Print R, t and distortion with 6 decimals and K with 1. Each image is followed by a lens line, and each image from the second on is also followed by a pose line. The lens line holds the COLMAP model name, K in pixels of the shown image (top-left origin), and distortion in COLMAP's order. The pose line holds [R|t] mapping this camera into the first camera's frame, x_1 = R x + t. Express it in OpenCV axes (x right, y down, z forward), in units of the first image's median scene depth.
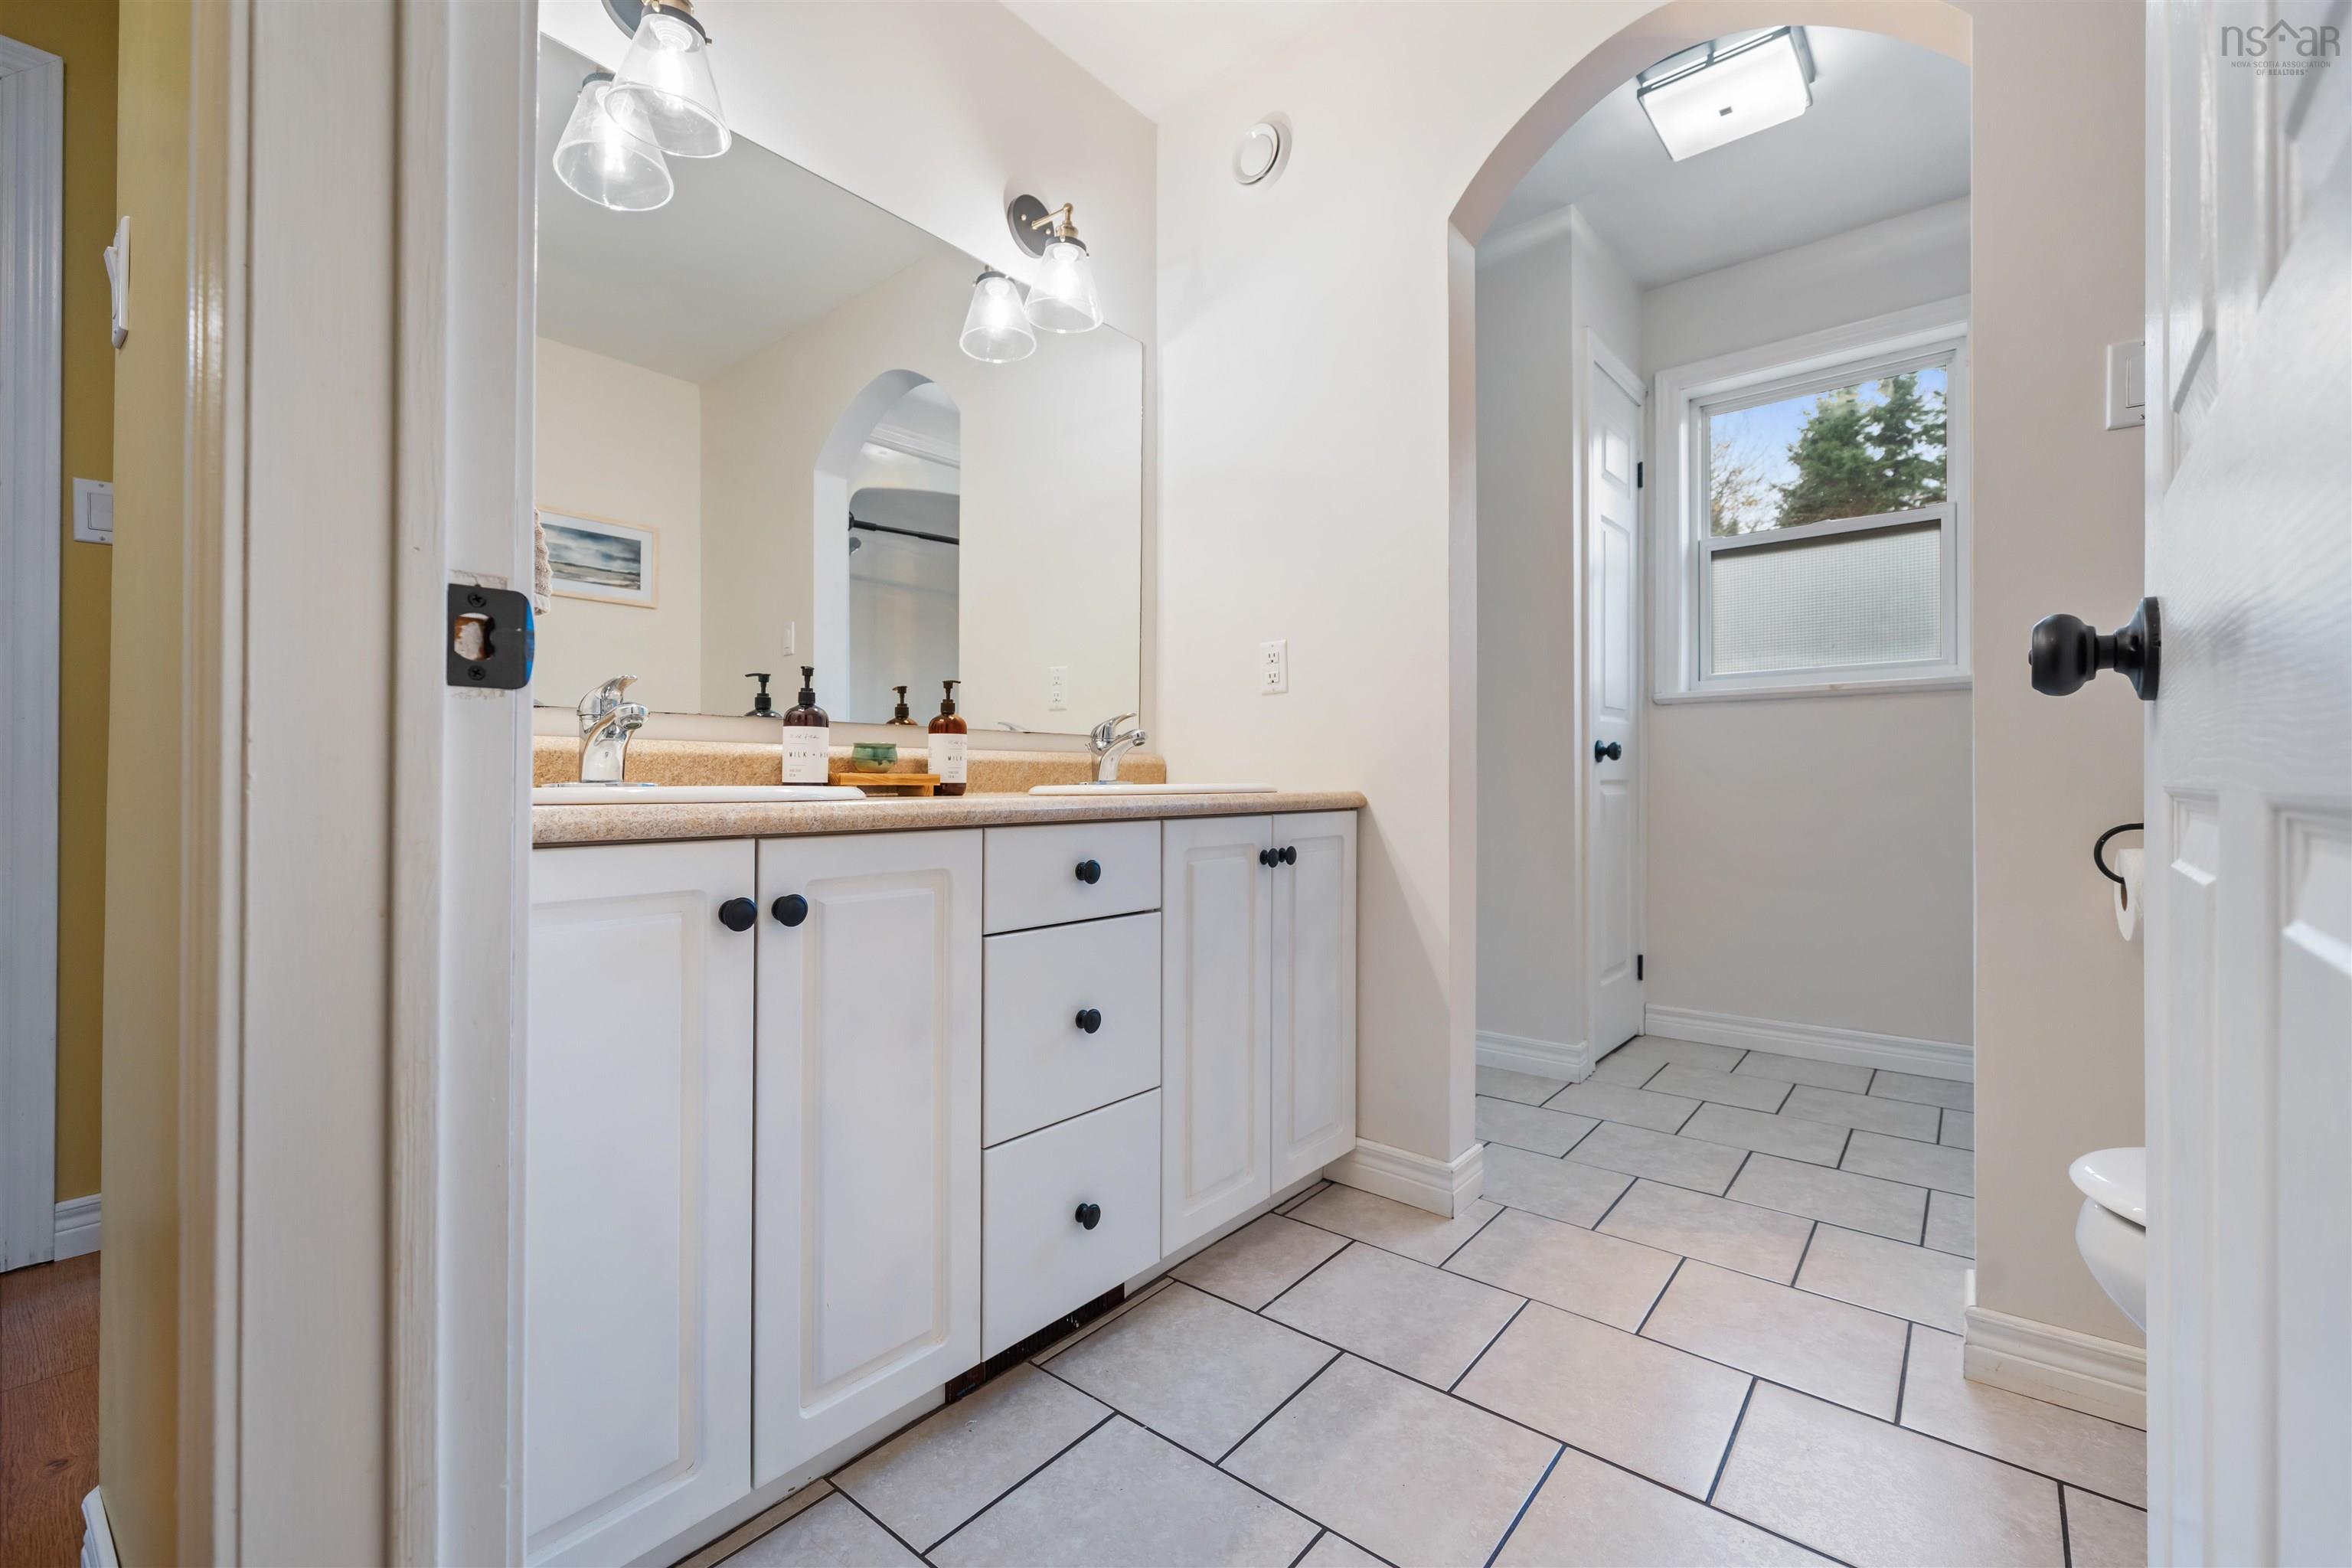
lens RADIAL K [[986.9, 0, 1167.2], [0, 986.9, 777.9], [0, 0, 1]] dist [0.005123, 0.000232]
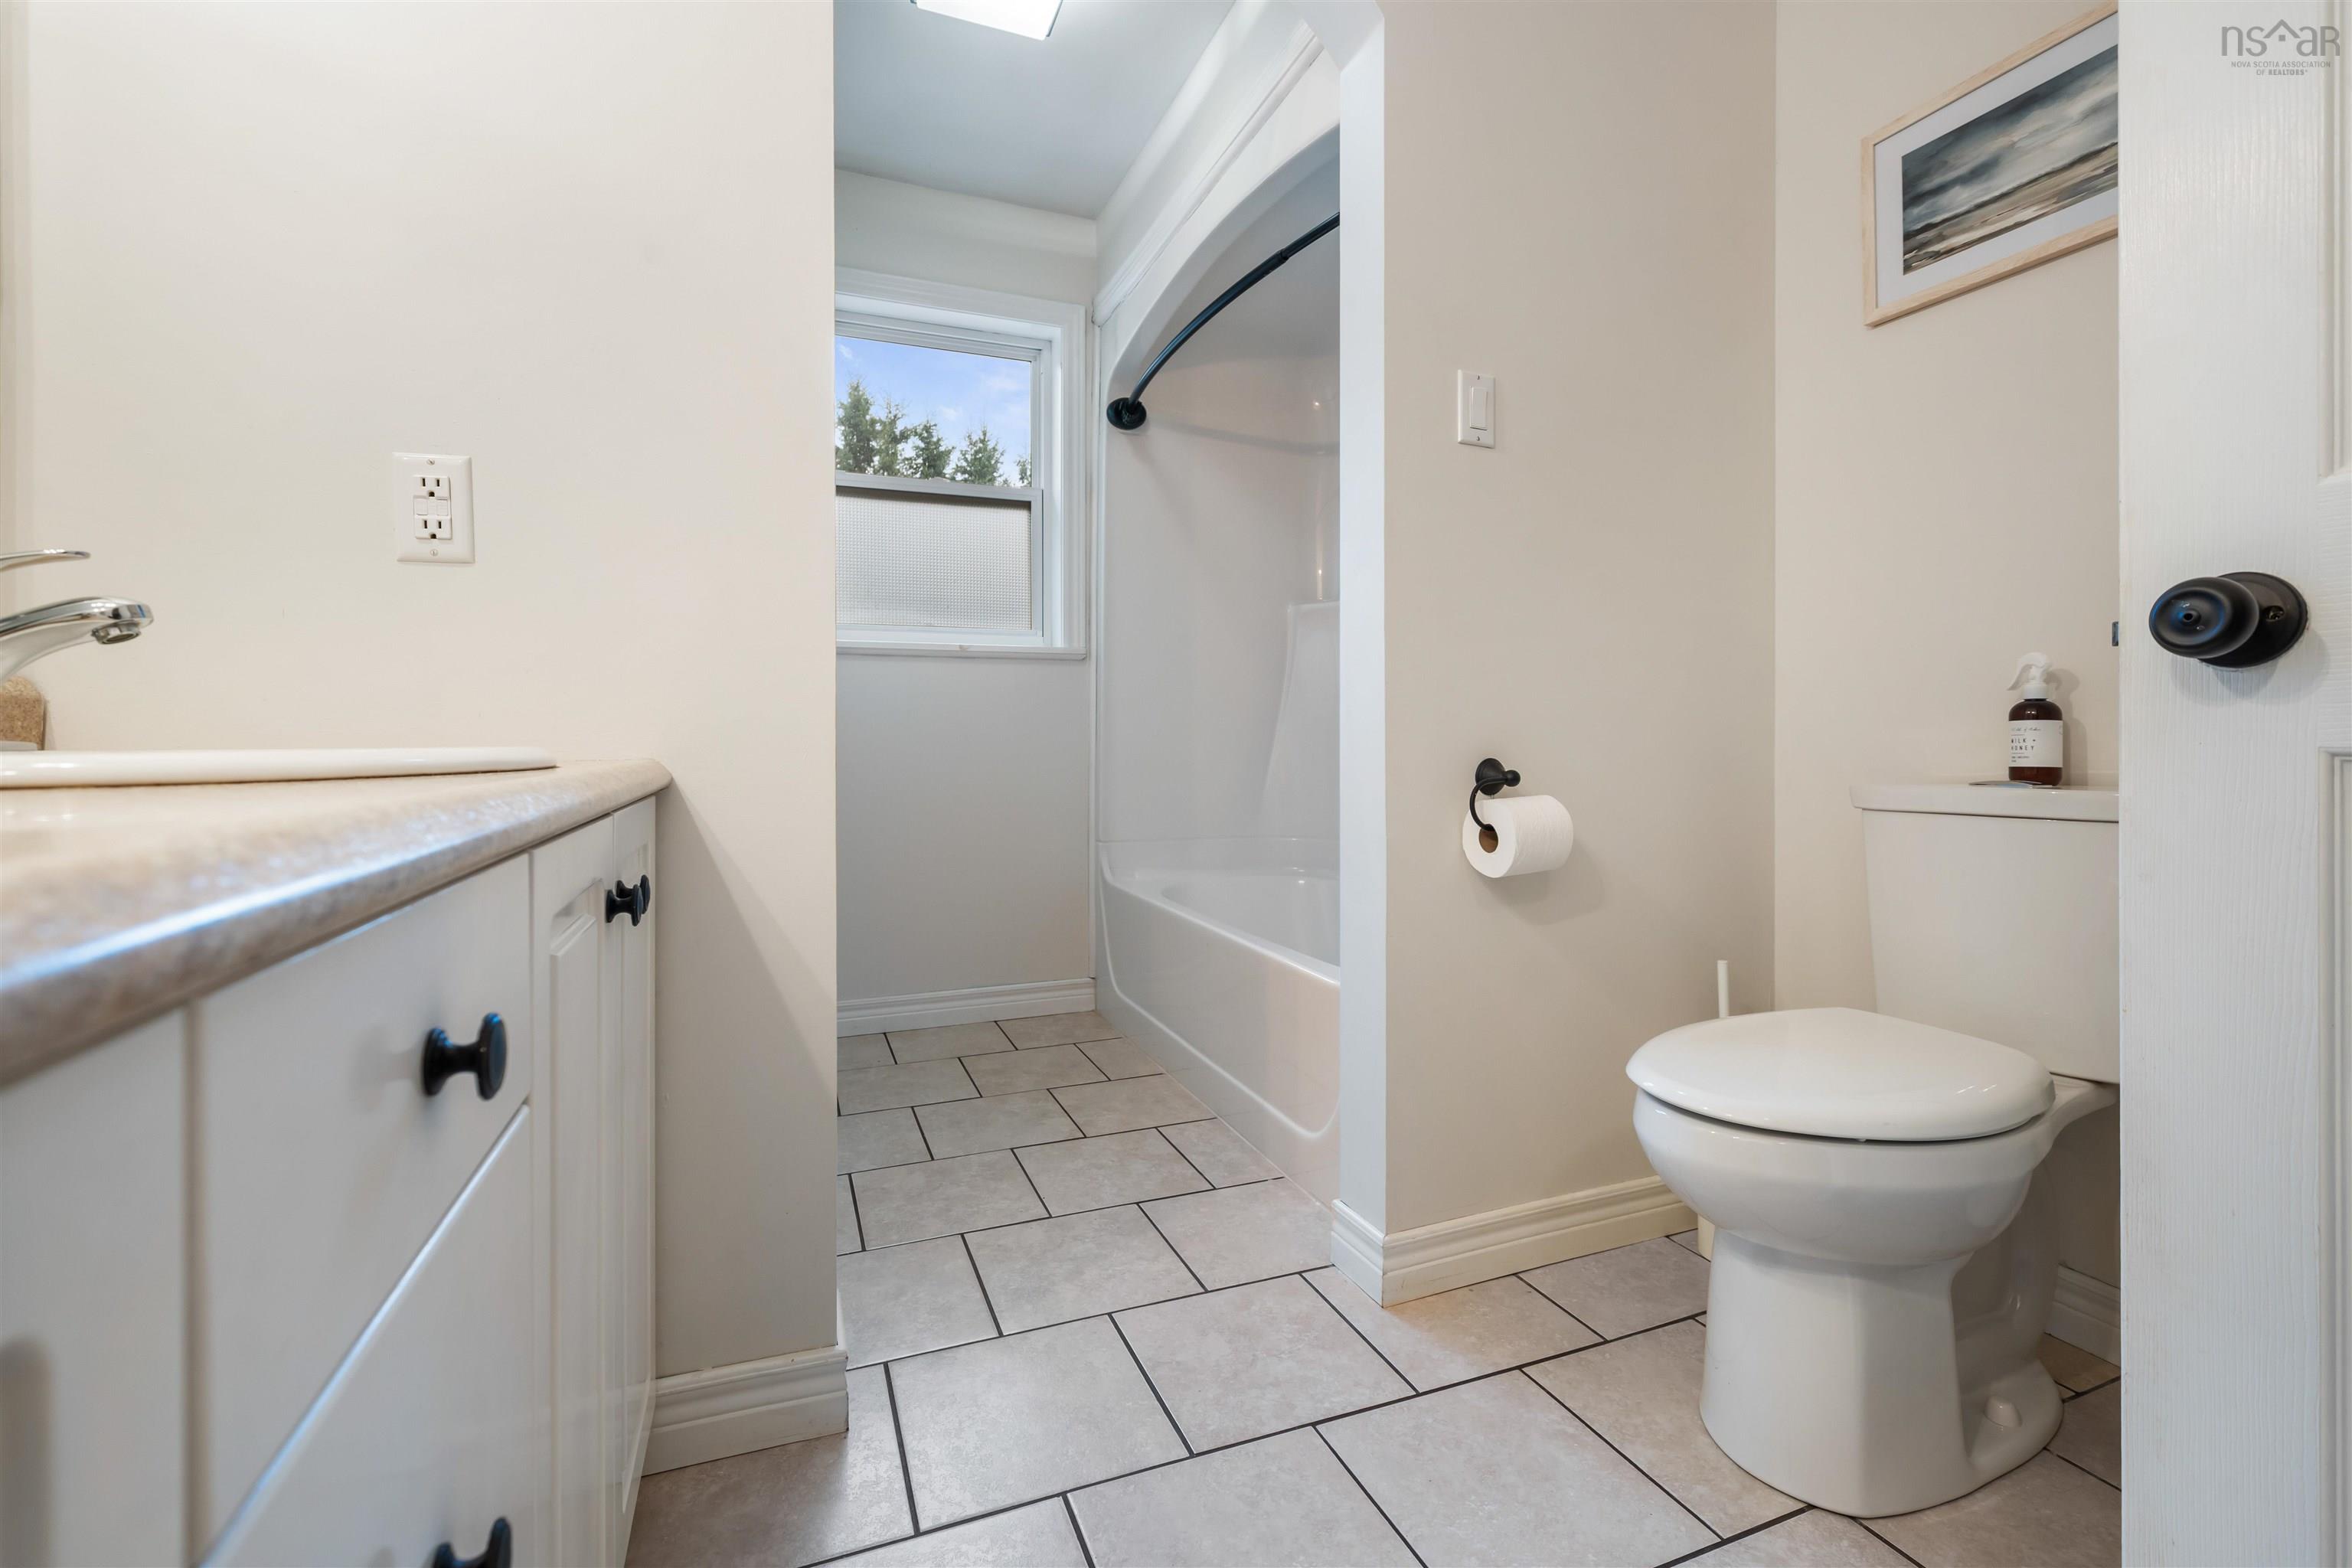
lens RADIAL K [[1005.5, 0, 1169.9], [0, 1005.5, 744.4], [0, 0, 1]] dist [-0.000148, -0.000134]
pose [[0.478317, -0.000113, 0.878187, -0.155785], [-0.004764, 0.999985, 0.002724, 0.002112], [-0.878174, -0.005487, 0.478310, 0.444185]]
